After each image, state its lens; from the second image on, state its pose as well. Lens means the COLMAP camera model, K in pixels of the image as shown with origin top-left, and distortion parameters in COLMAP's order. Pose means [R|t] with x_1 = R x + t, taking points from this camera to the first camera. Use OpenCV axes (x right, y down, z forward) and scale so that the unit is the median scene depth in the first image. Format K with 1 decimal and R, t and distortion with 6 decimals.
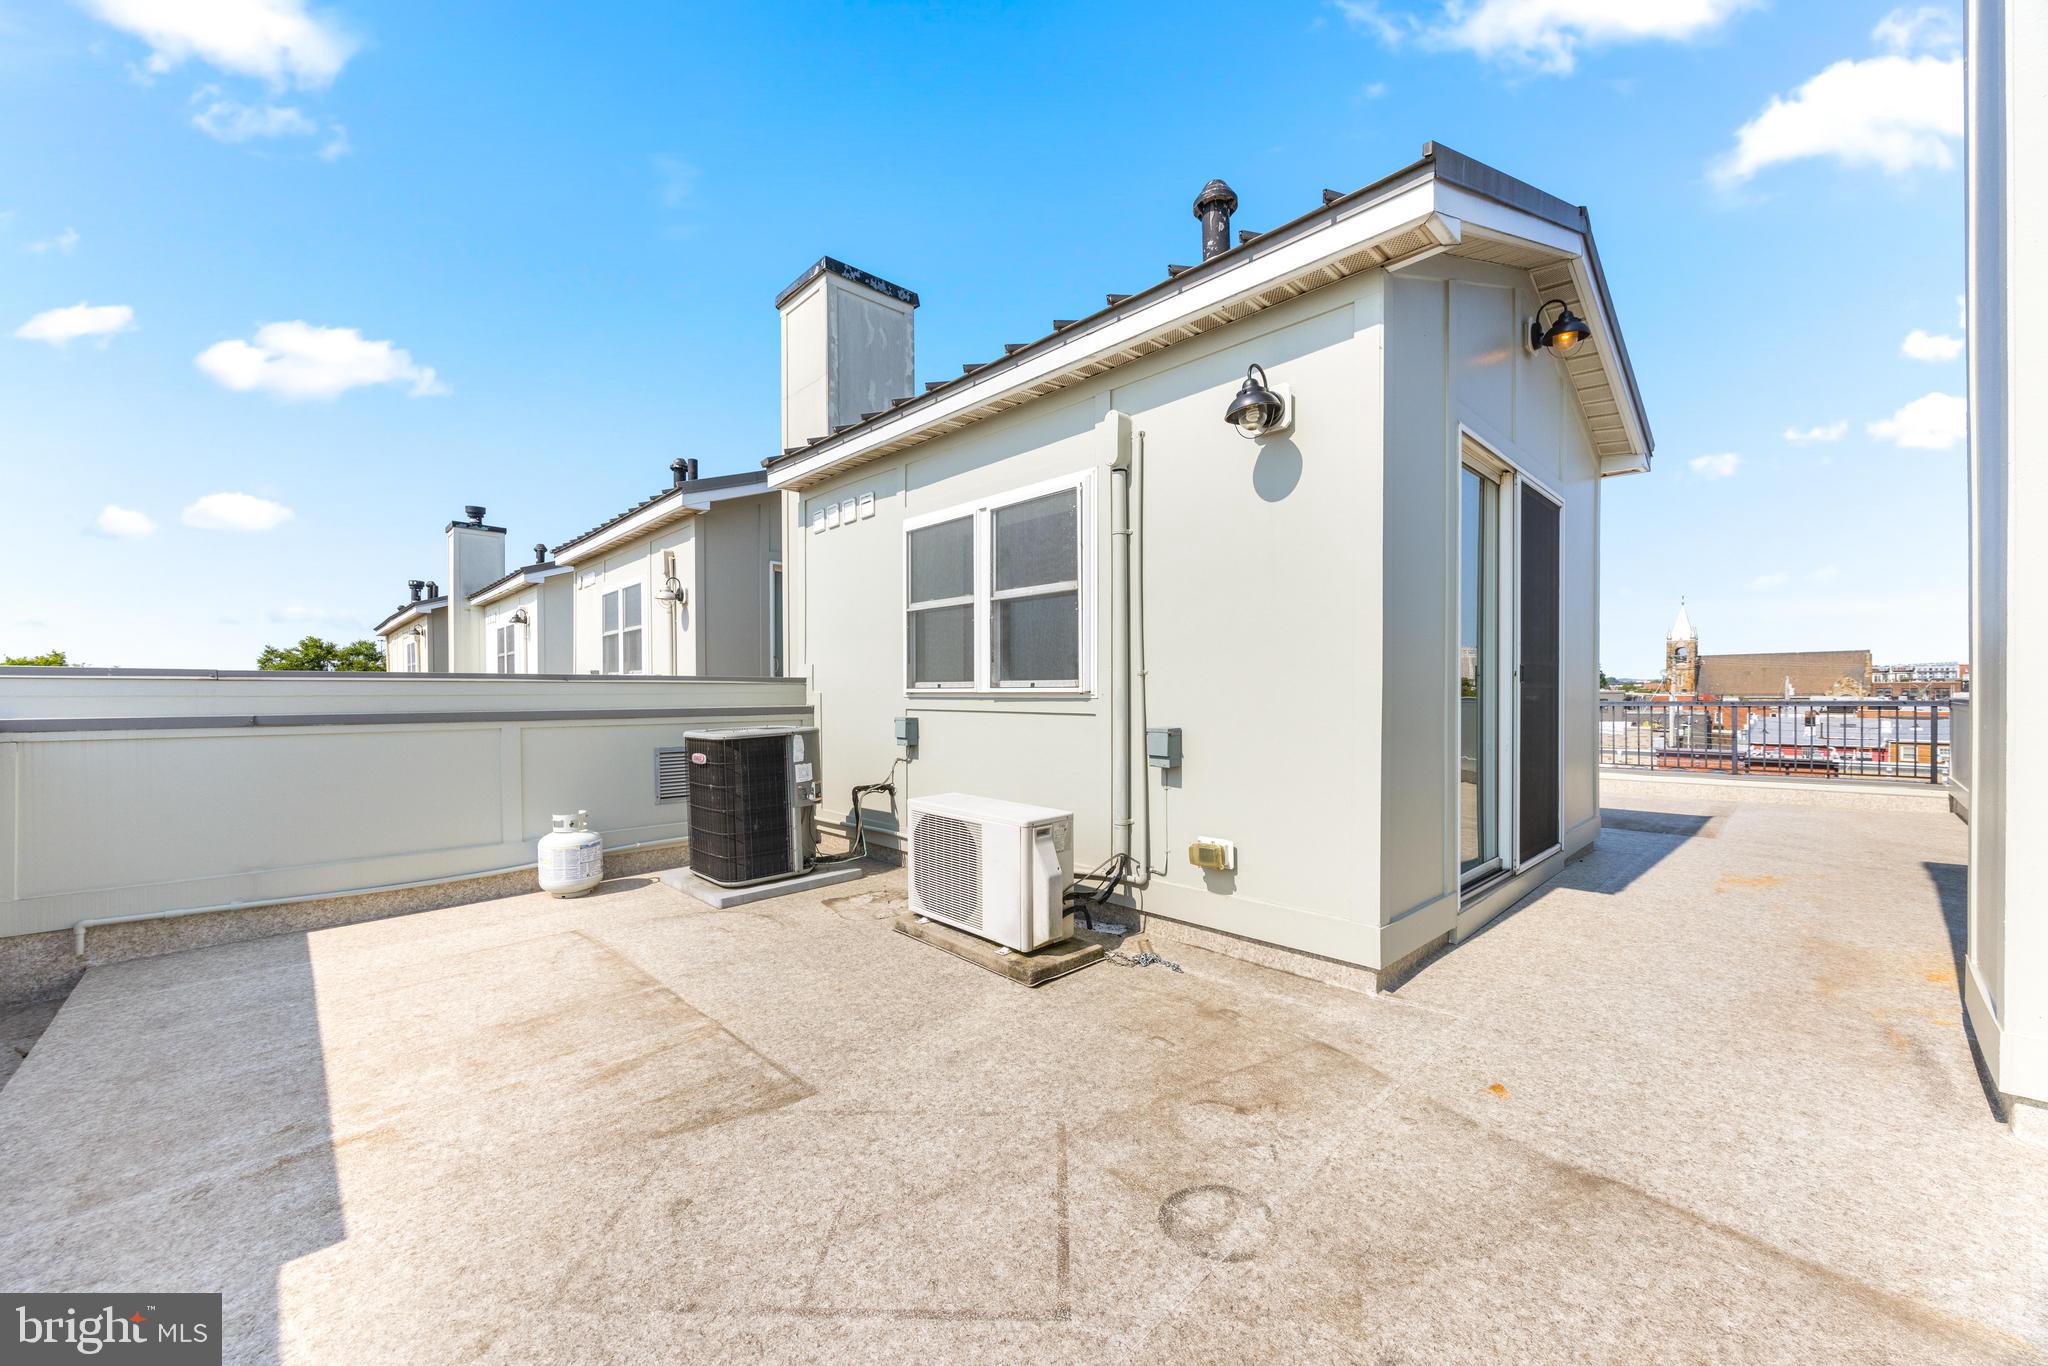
lens RADIAL K [[780.7, 0, 1023.0], [0, 780.7, 689.8], [0, 0, 1]] dist [-0.002789, 0.000752]
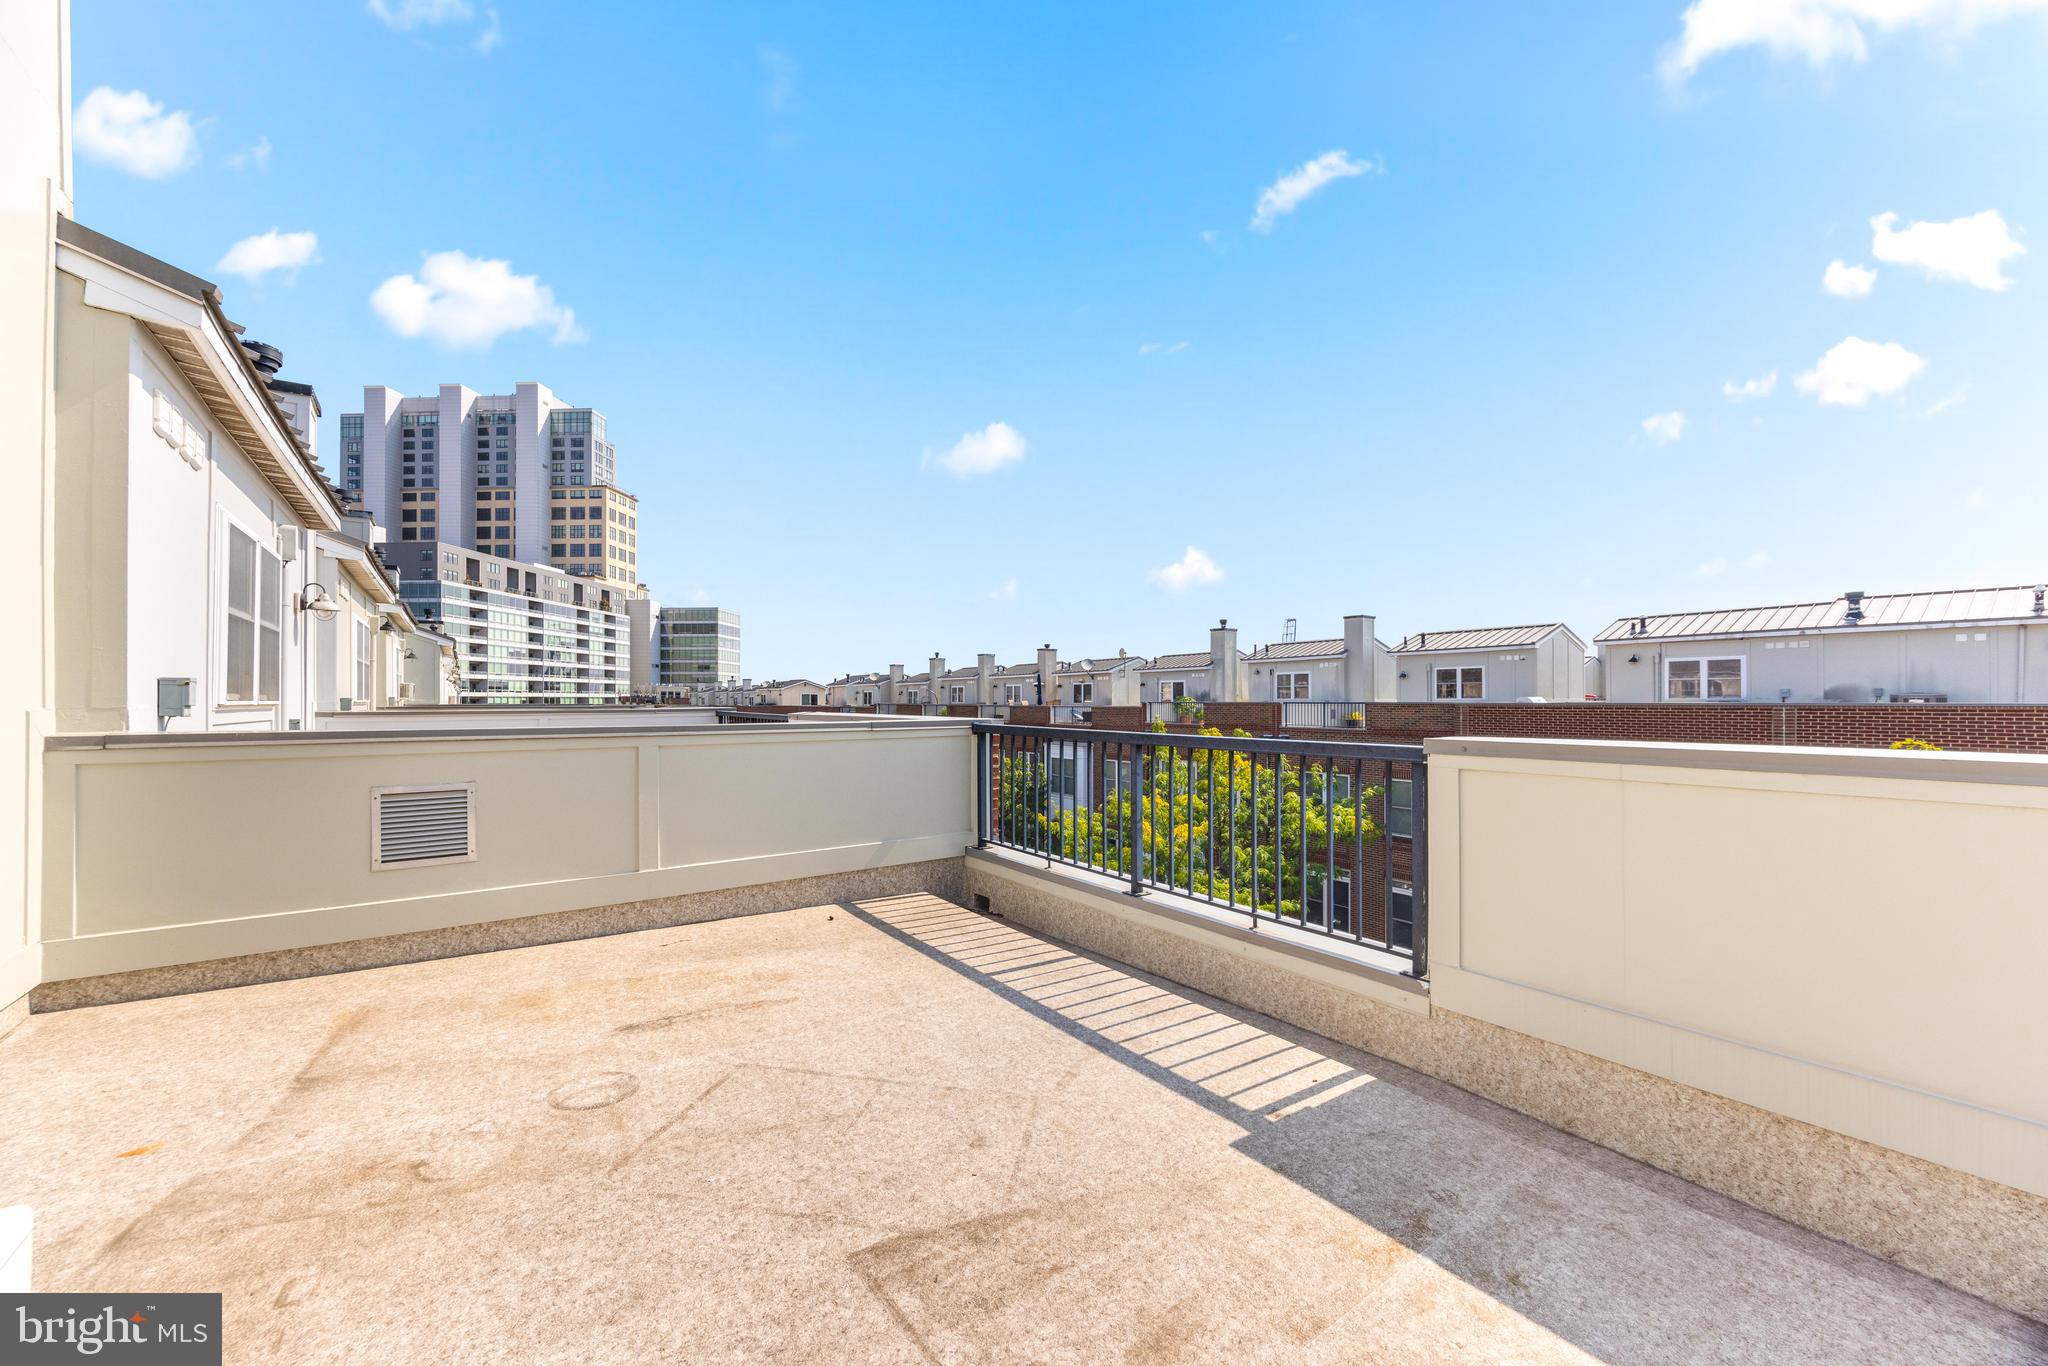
lens RADIAL K [[780.7, 0, 1022.4], [0, 780.7, 698.1], [0, 0, 1]] dist [-0.002789, 0.000752]
pose [[-0.990231, 0.003928, 0.139385, -0.609932], [0.002804, 0.999962, -0.008260, -0.009391], [-0.139412, -0.007788, -0.990204, 1.965291]]
